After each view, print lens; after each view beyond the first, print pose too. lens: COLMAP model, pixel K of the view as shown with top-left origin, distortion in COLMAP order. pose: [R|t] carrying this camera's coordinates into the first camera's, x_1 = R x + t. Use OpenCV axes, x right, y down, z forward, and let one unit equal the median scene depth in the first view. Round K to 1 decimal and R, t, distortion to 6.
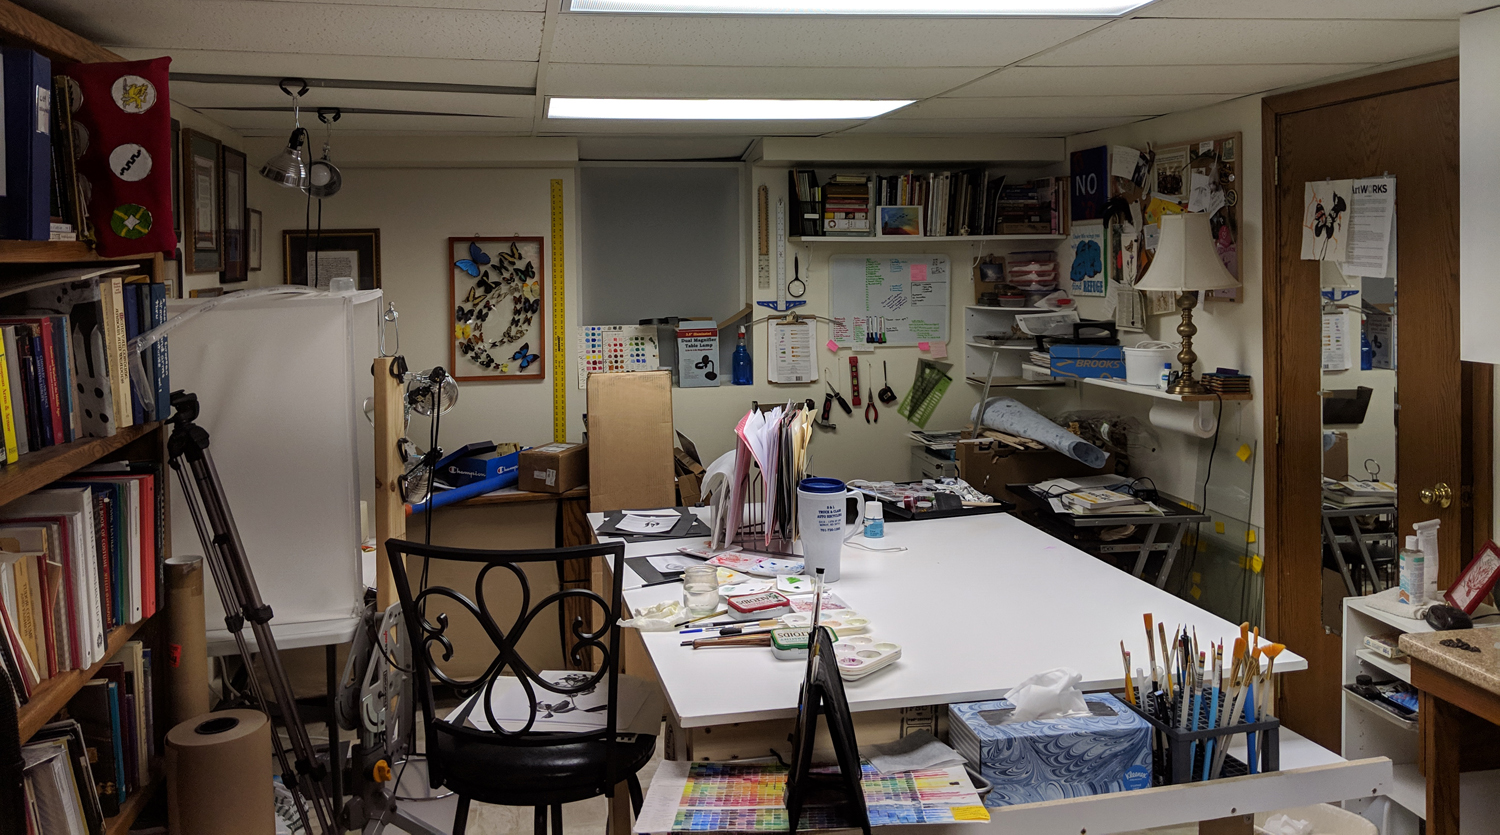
lens RADIAL K [[1184.8, 0, 750.8], [0, 1184.8, 282.2], [0, 0, 1]] dist [-0.006233, -0.006822]
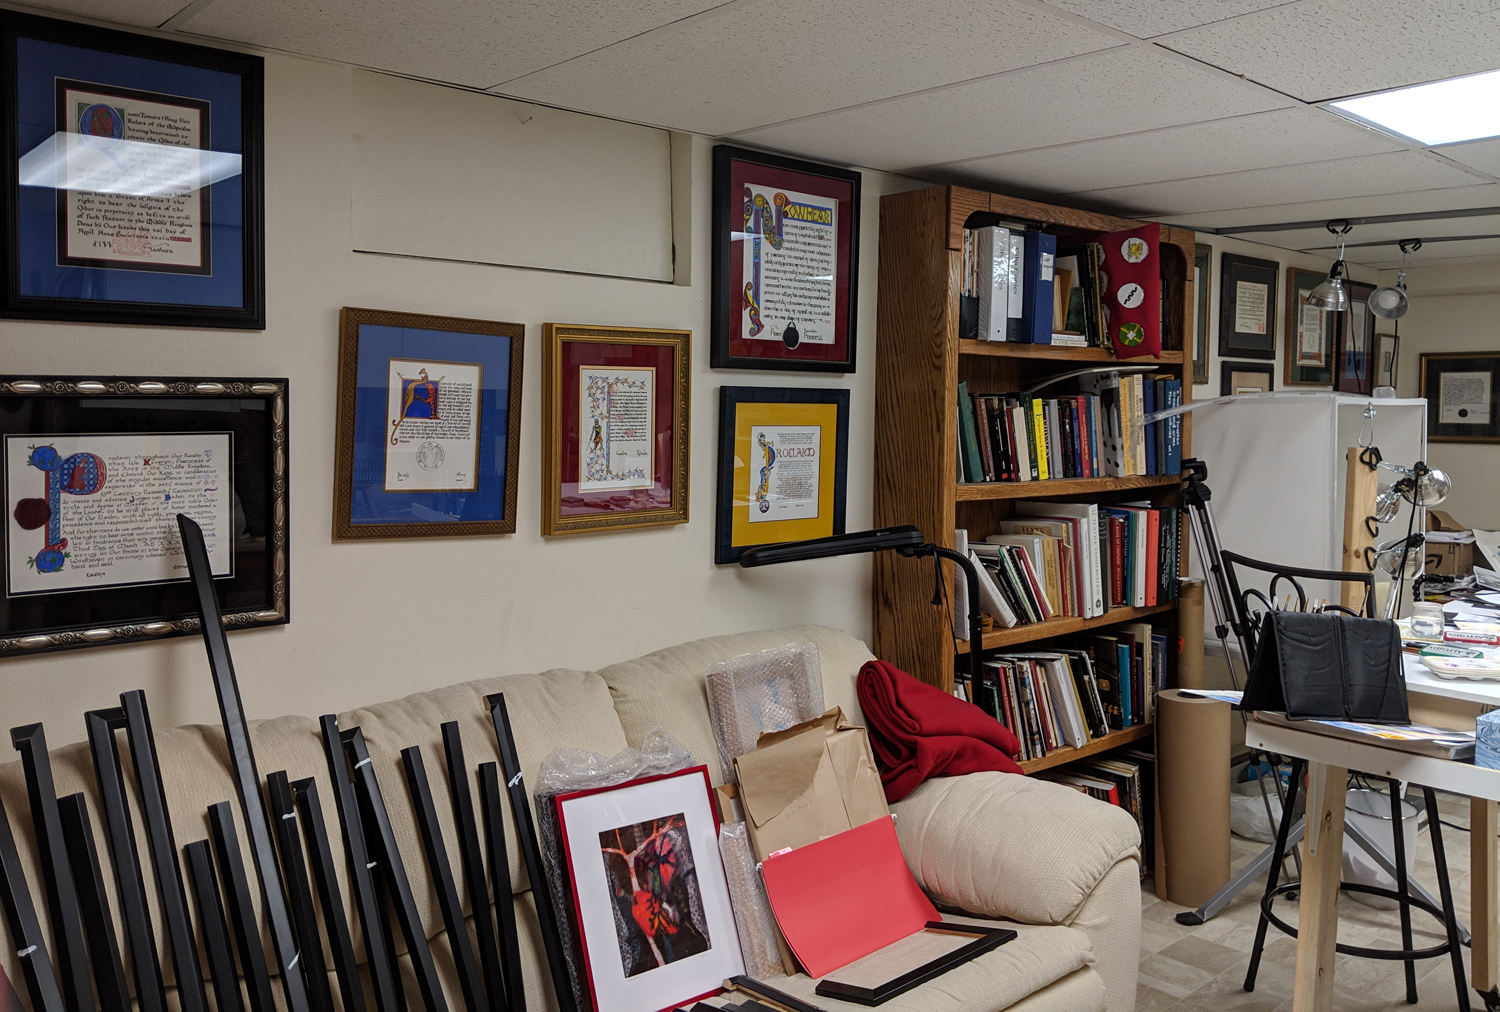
lens RADIAL K [[1221.5, 0, 750.0], [0, 1221.5, 506.0], [0, 0, 1]] dist [-0.092352, 0.000728]
pose [[0.503835, 0.084370, -0.859670, 0.551926], [-0.025127, 0.996229, 0.083046, 0.048532], [0.863435, -0.020241, 0.504055, -0.197319]]
